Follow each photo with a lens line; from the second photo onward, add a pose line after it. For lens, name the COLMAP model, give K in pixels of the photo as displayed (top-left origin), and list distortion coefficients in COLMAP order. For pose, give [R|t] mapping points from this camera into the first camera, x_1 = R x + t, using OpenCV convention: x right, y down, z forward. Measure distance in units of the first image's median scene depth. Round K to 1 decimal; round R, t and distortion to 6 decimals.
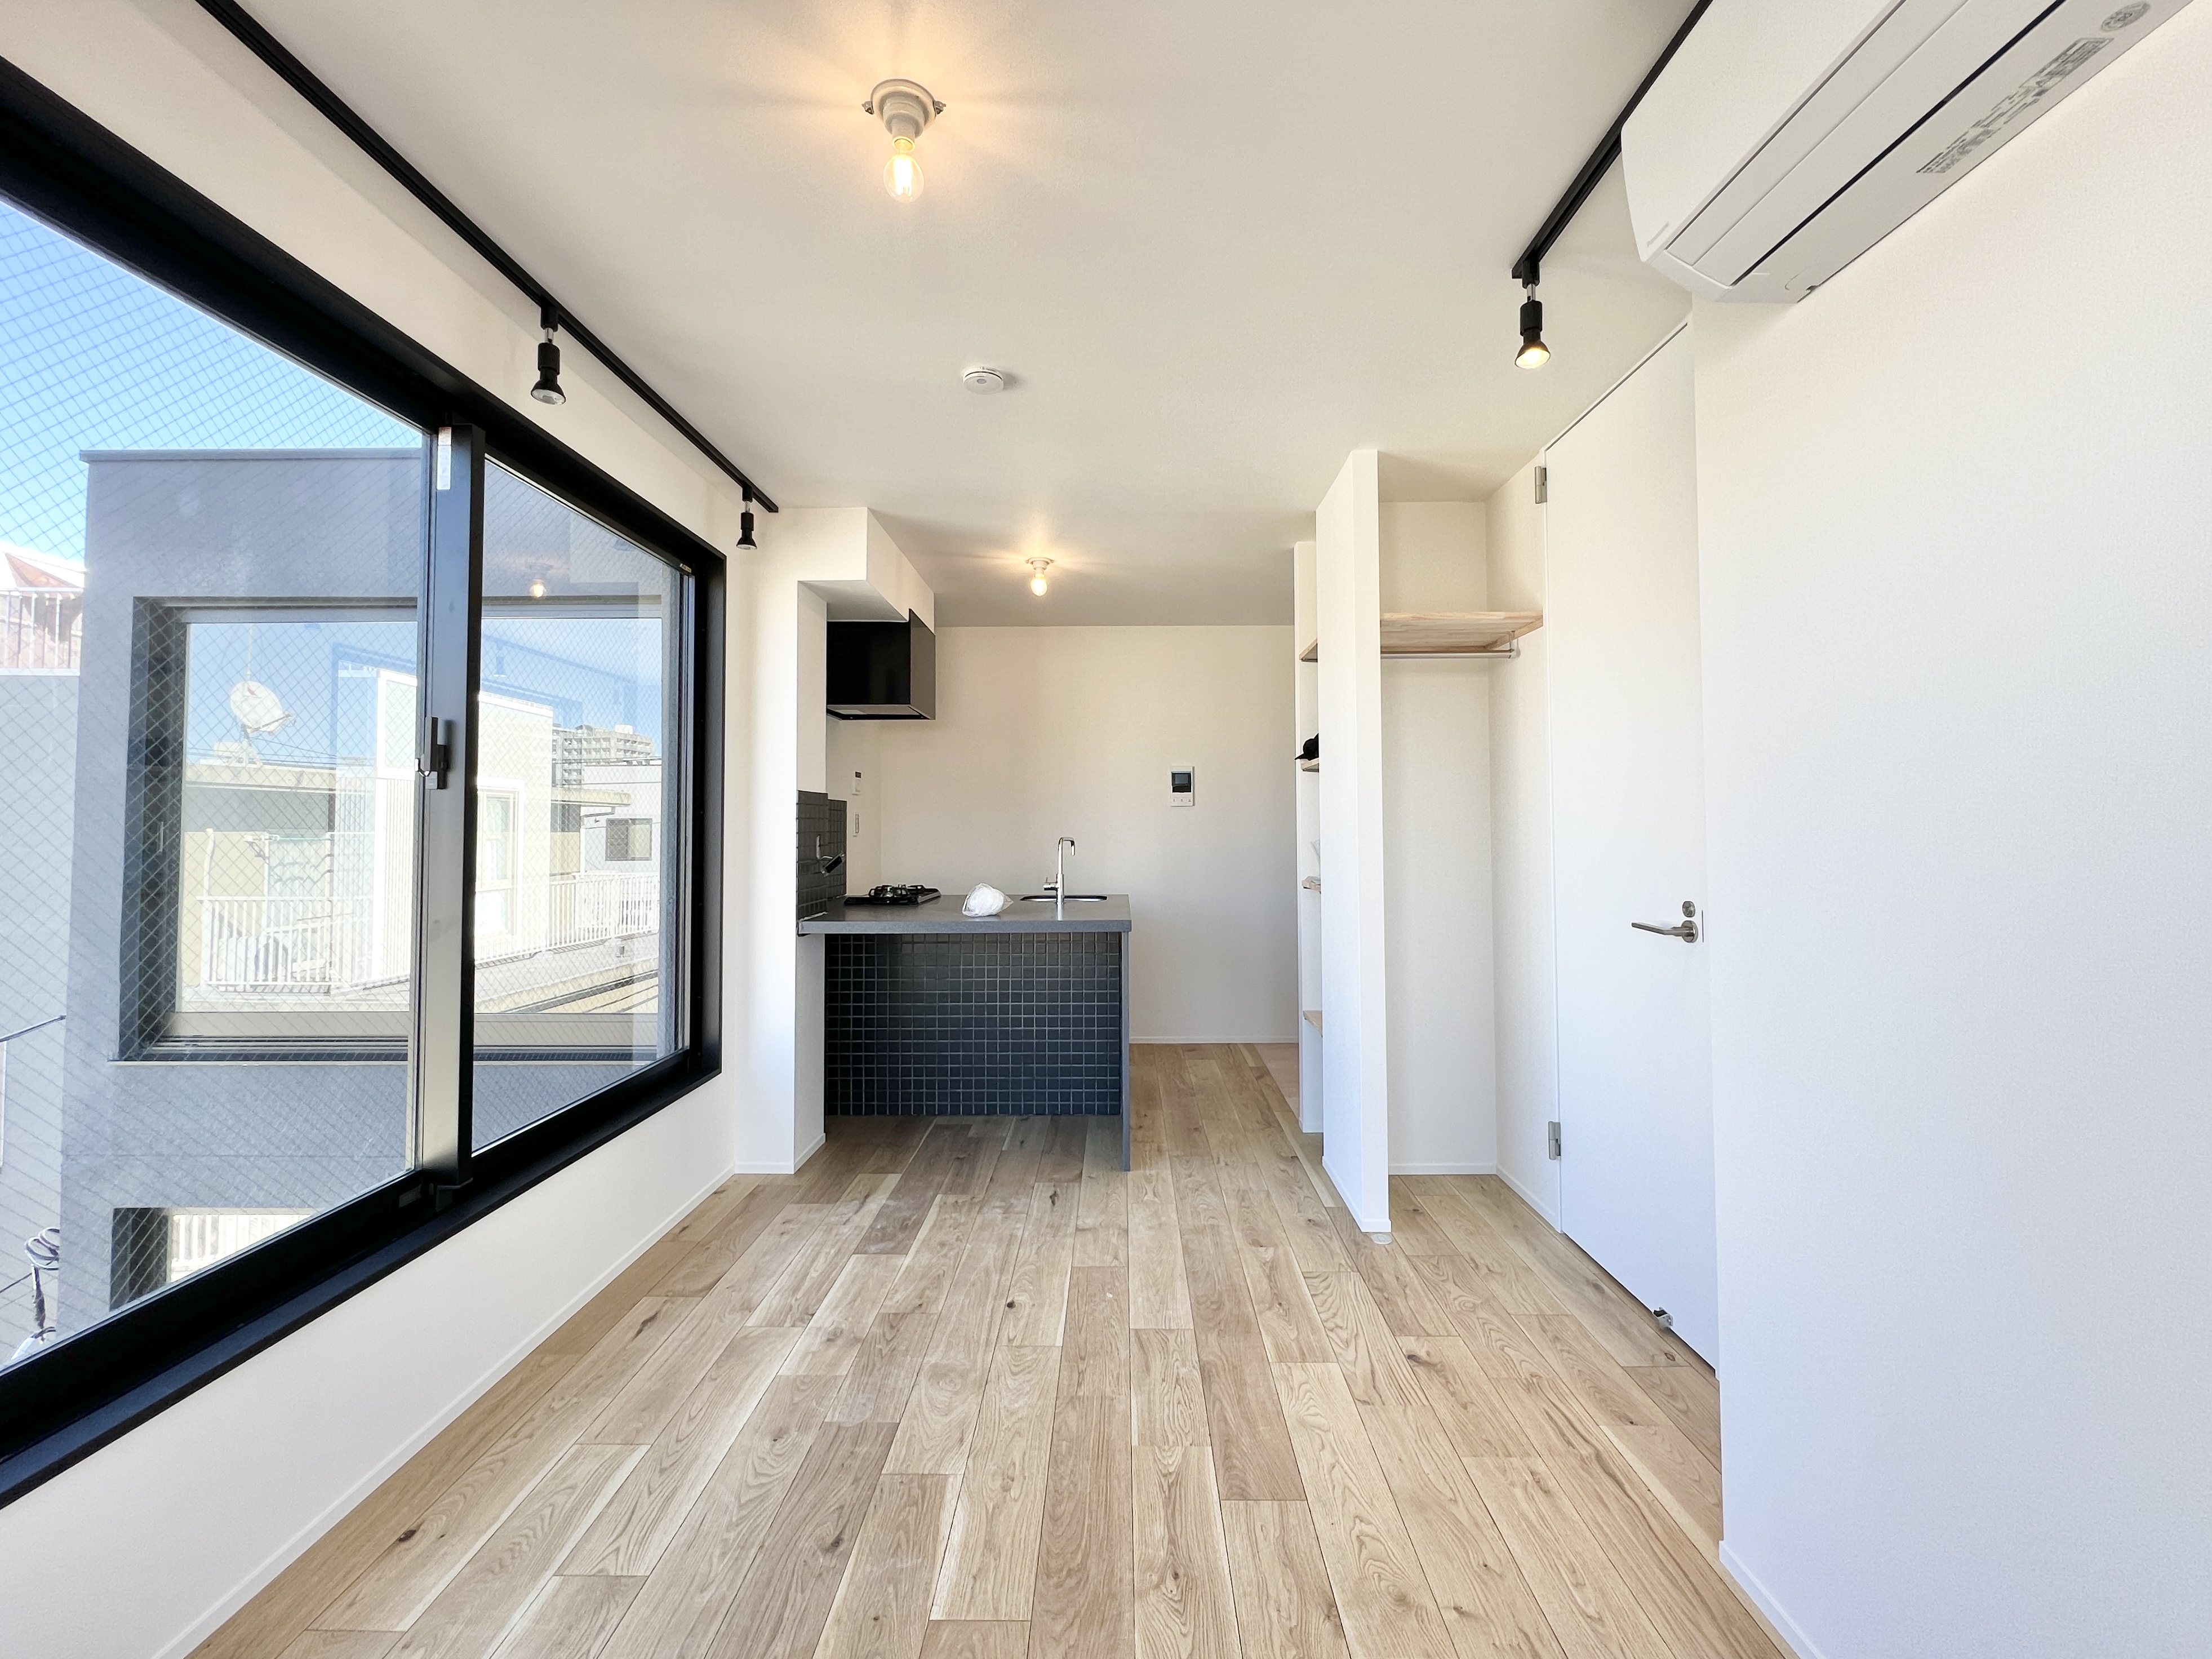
lens RADIAL K [[964.2, 0, 1108.4], [0, 964.2, 792.2], [0, 0, 1]] dist [-0.003231, -0.000231]
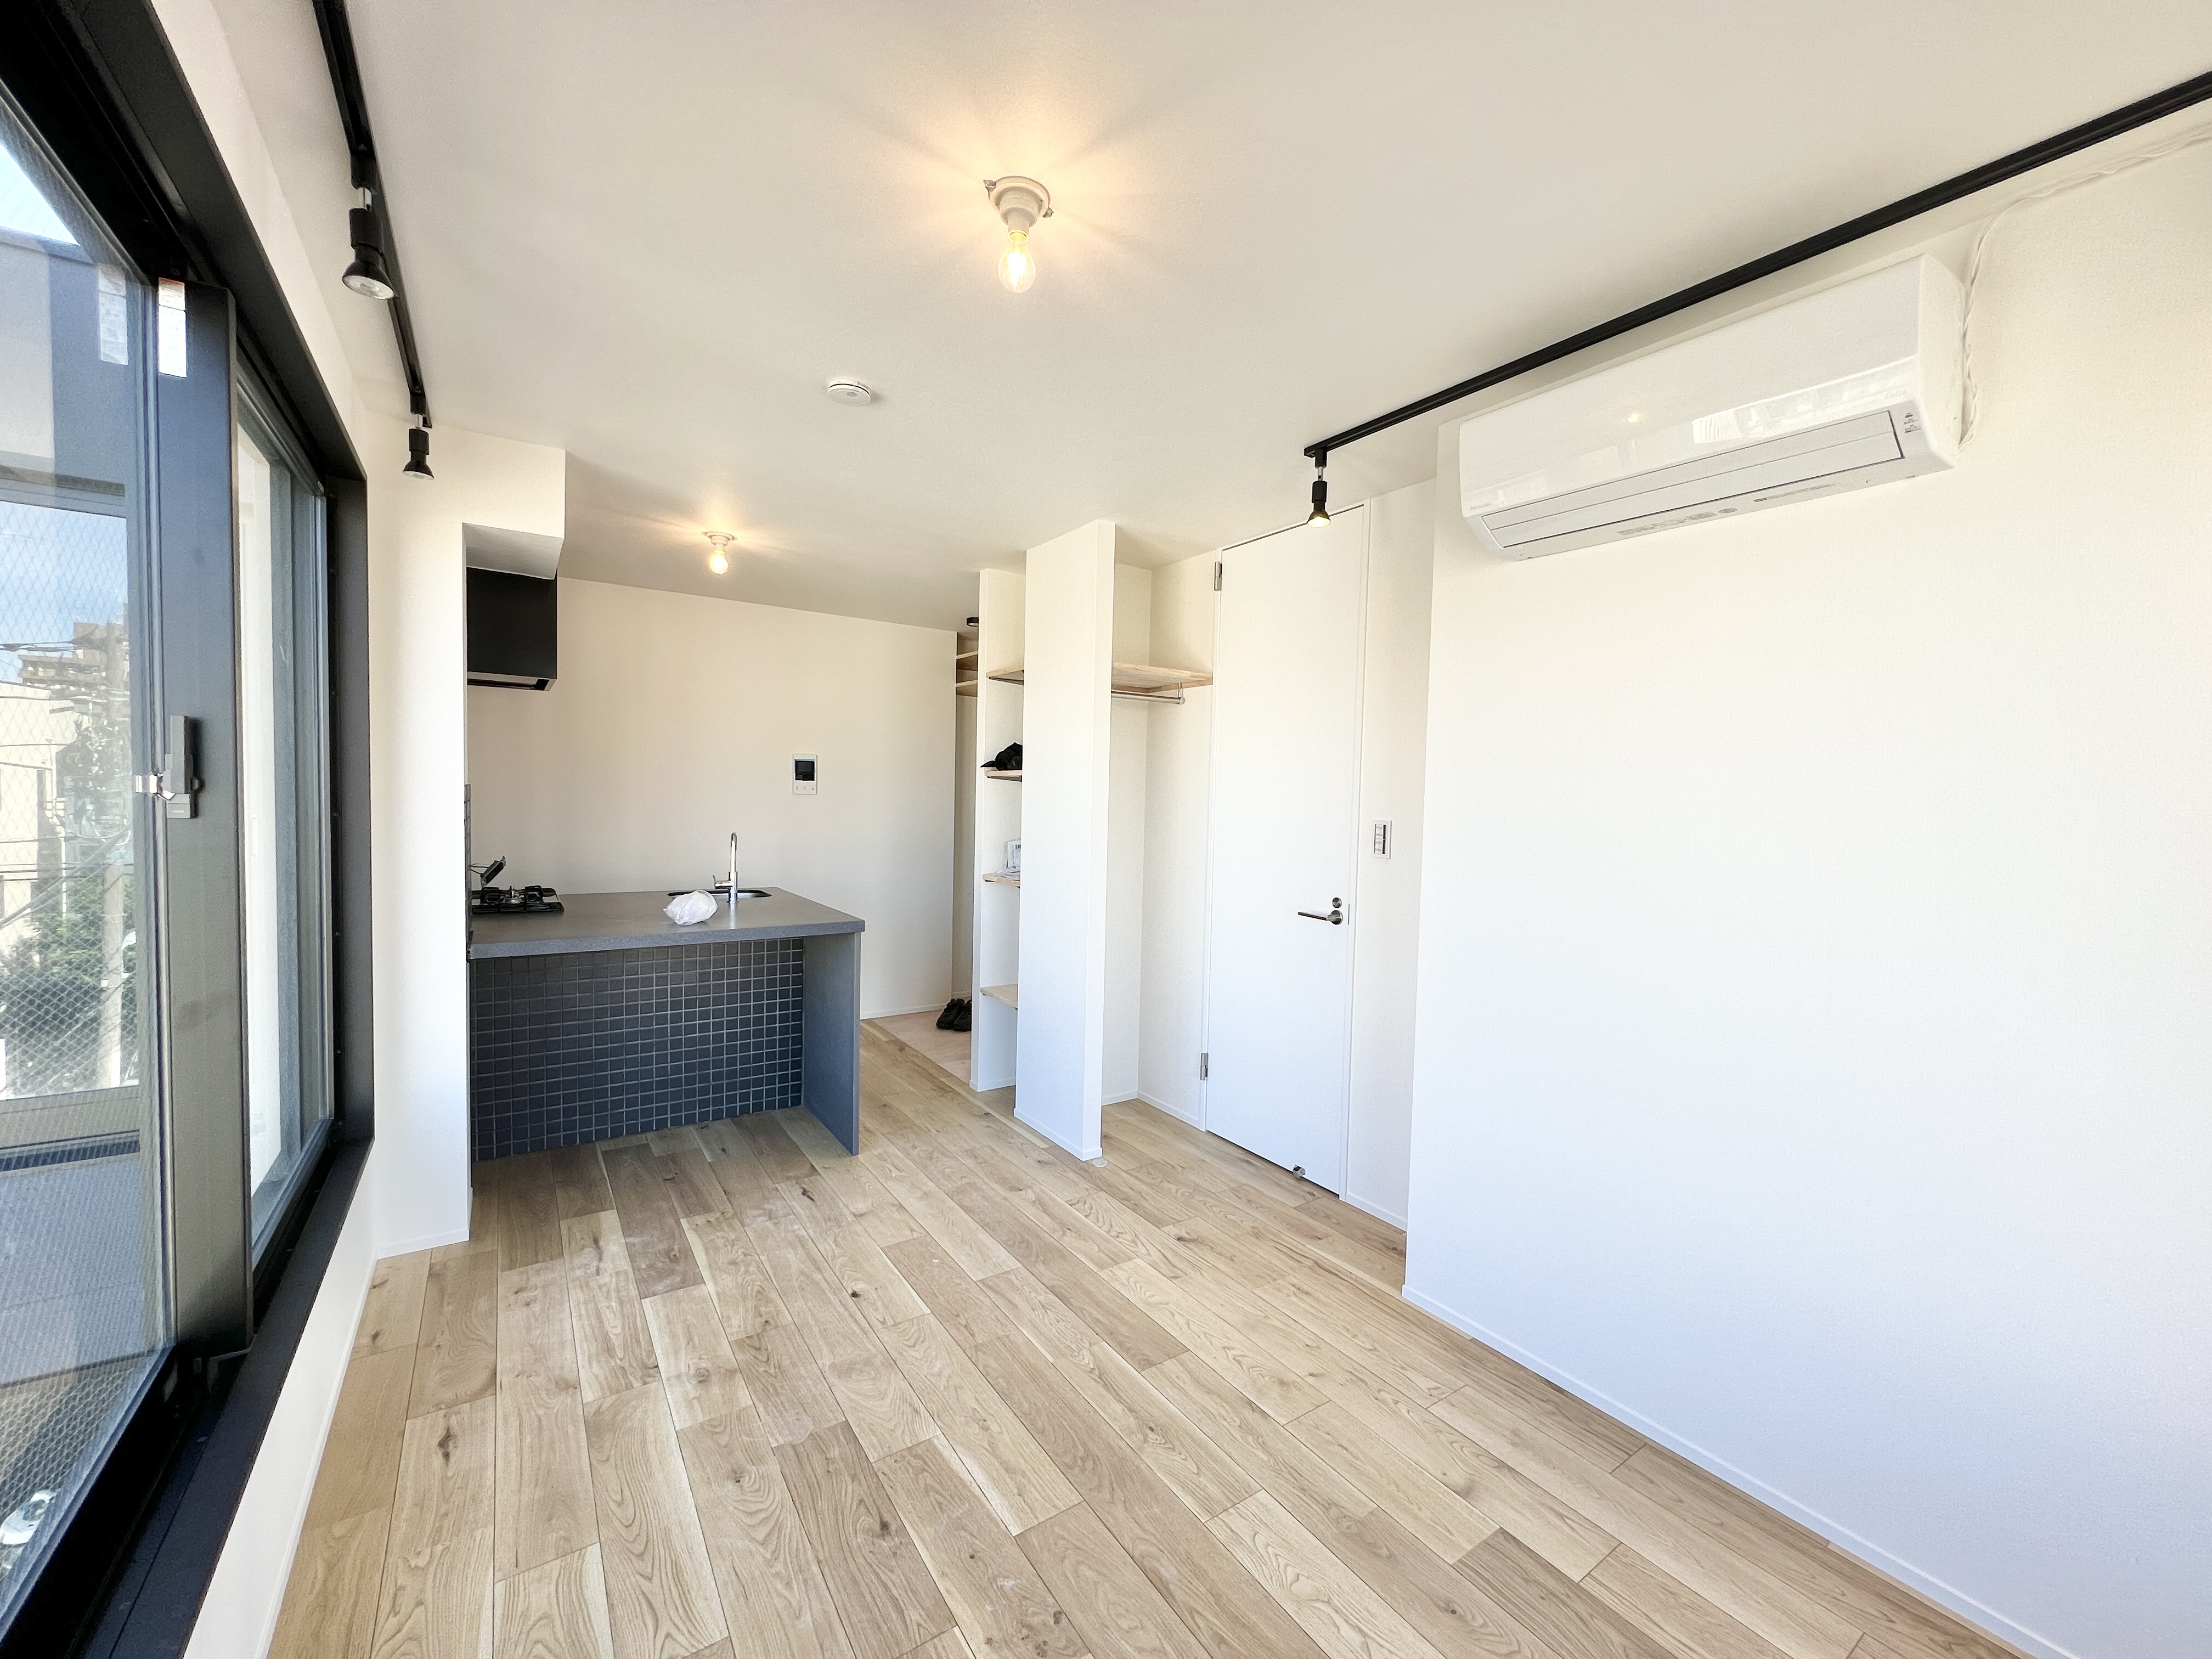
lens RADIAL K [[949.5, 0, 1119.5], [0, 949.5, 829.0], [0, 0, 1]] dist [-0.003465, -0.000359]
pose [[0.794282, -0.000268, 0.607549, -0.434562], [-0.053860, 0.996031, 0.070854, -0.061428], [-0.605157, -0.089001, 0.791116, 0.032551]]
